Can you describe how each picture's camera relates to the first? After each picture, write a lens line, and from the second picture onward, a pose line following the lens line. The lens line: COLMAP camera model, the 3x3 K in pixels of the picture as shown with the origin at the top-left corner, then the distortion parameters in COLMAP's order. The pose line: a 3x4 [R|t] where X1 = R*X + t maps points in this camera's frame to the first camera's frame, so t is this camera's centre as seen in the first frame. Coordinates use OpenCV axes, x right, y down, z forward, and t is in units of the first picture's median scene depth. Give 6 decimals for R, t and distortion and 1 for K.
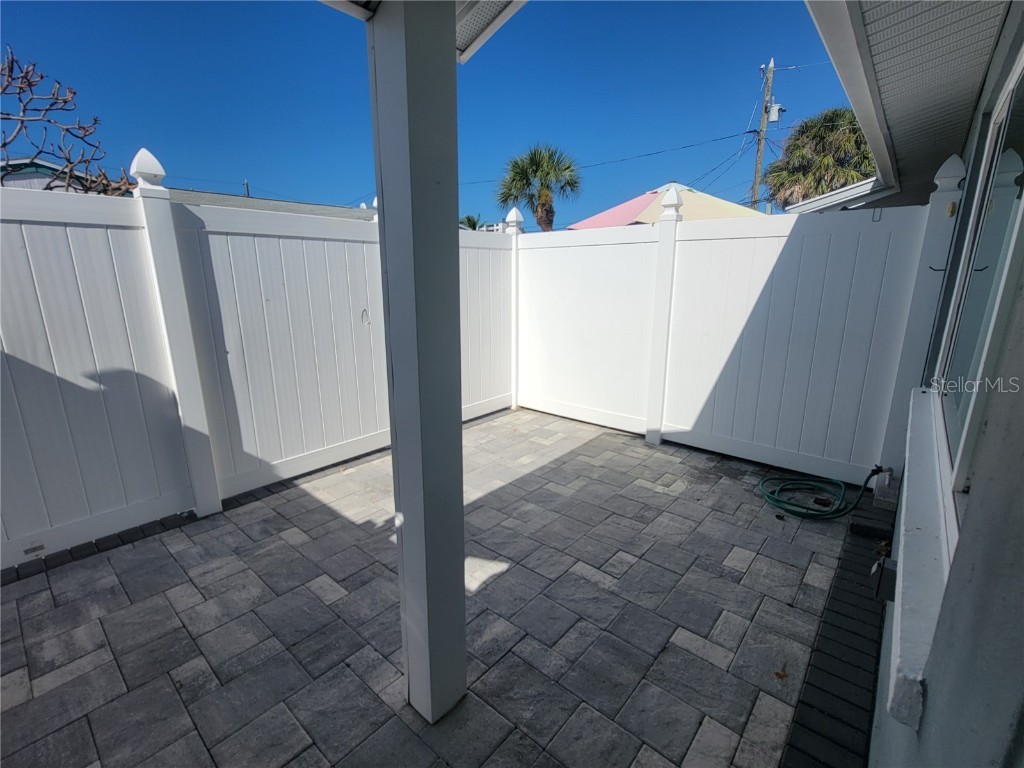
lens RADIAL K [[464.5, 0, 513.5], [0, 464.5, 386.9], [0, 0, 1]] dist [-0.003321, 0.000255]
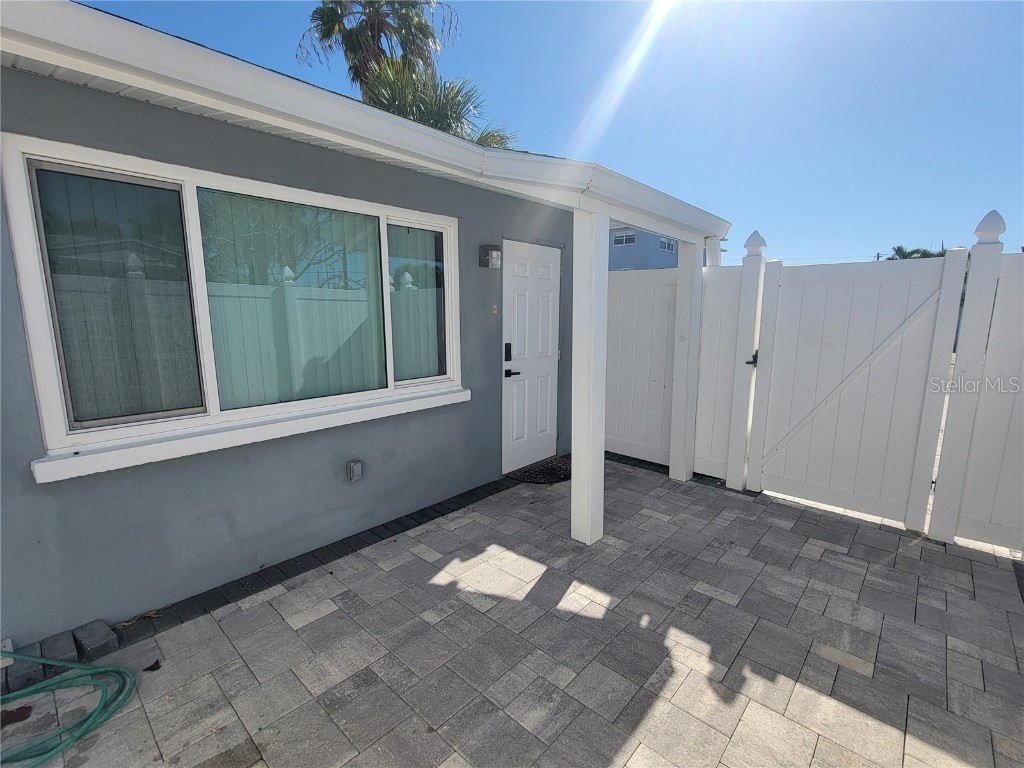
lens RADIAL K [[464.5, 0, 507.8], [0, 464.5, 385.5], [0, 0, 1]] dist [-0.003321, 0.000255]
pose [[-0.999171, -0.006876, 0.040123, 0.054109], [0.009014, 0.923799, 0.382773, -0.413769], [-0.039698, 0.382817, -0.922971, 1.657536]]
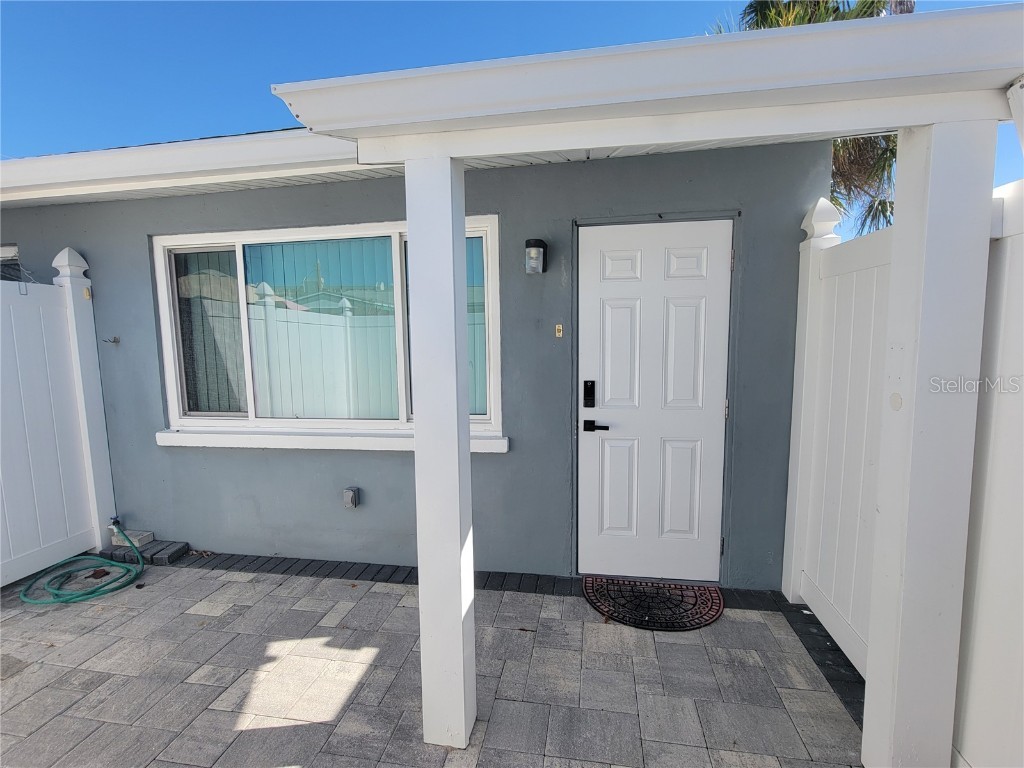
lens RADIAL K [[464.5, 0, 513.4], [0, 464.5, 385.5], [0, 0, 1]] dist [-0.003321, 0.000255]
pose [[-0.510639, -0.084064, 0.855676, -0.719907], [0.216840, 0.950448, 0.222778, -0.196272], [-0.832003, 0.299304, -0.467107, 0.753199]]
